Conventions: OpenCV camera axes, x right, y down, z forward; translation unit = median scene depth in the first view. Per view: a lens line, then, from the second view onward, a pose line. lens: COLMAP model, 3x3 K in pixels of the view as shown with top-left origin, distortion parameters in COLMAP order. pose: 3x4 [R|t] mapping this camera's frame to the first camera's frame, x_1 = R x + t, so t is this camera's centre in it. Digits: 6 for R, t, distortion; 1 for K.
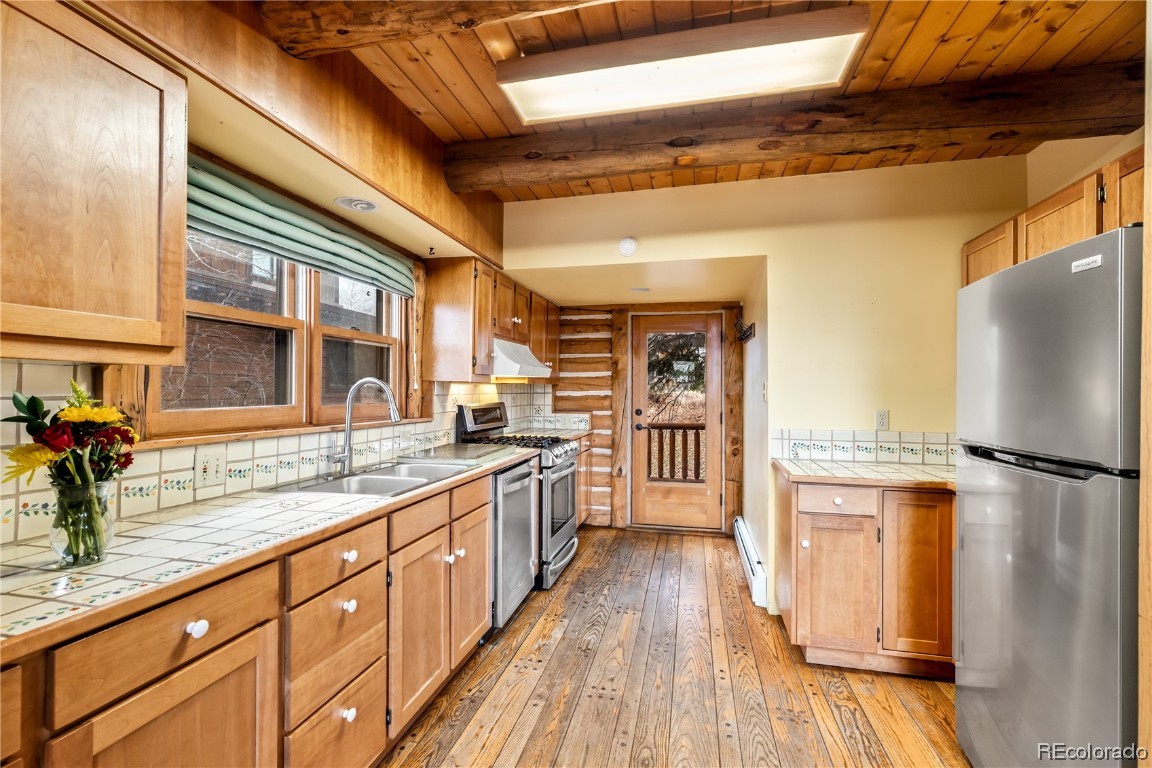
lens RADIAL K [[520.5, 0, 573.9], [0, 520.5, 388.8], [0, 0, 1]] dist [0.005361, 0.000209]
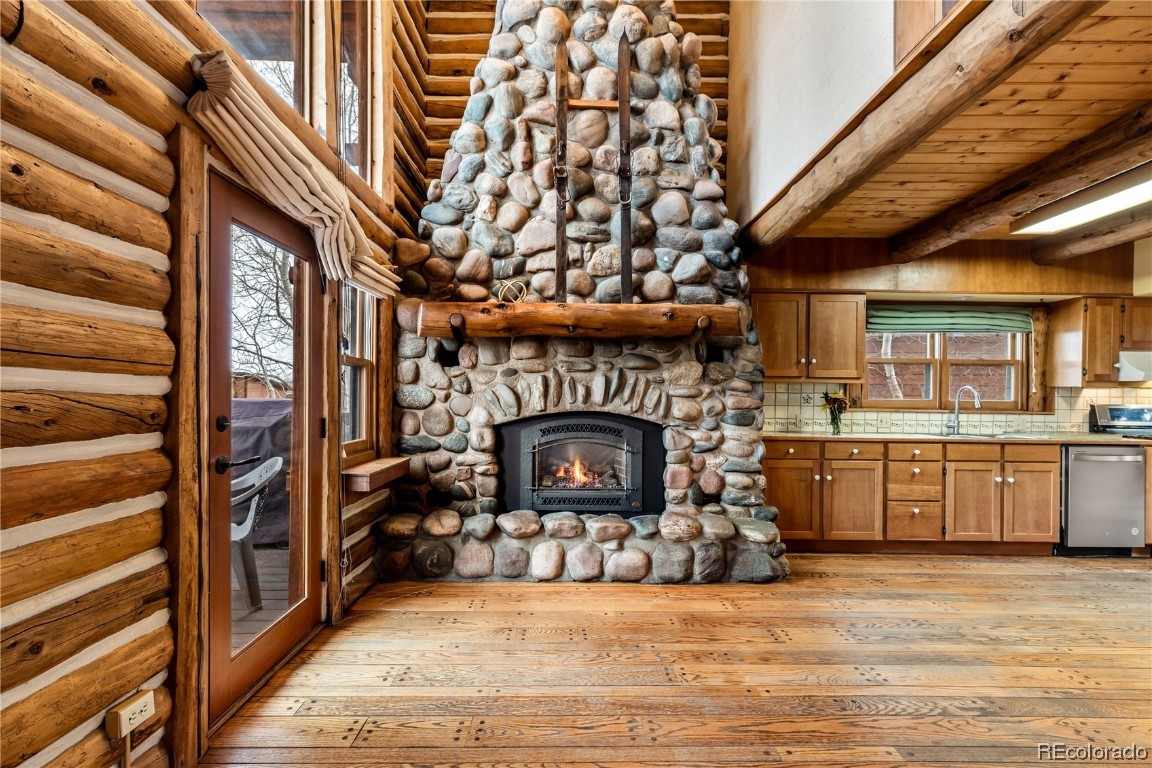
lens RADIAL K [[520.5, 0, 572.5], [0, 520.5, 400.2], [0, 0, 1]] dist [0.005361, 0.000209]
pose [[0.227726, 0.002285, -0.973723, 0.909298], [-0.006122, 0.999981, 0.000915, 0.031680], [0.973706, 0.005753, 0.227735, -0.683892]]
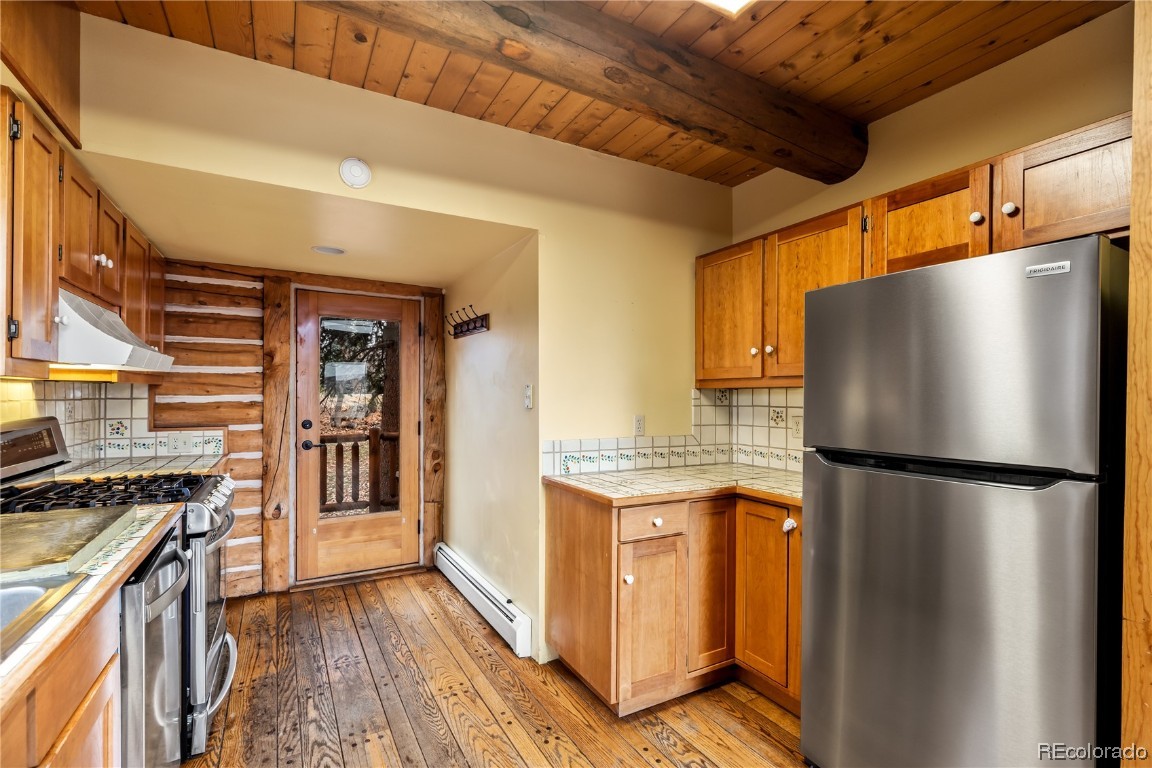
lens RADIAL K [[520.5, 0, 574.8], [0, 520.5, 399.0], [0, 0, 1]] dist [0.005361, 0.000209]
pose [[0.738691, -0.005568, 0.674021, -0.148566], [-0.003303, 0.999924, 0.011880, -0.000360], [-0.674036, -0.011002, 0.738617, 0.371547]]
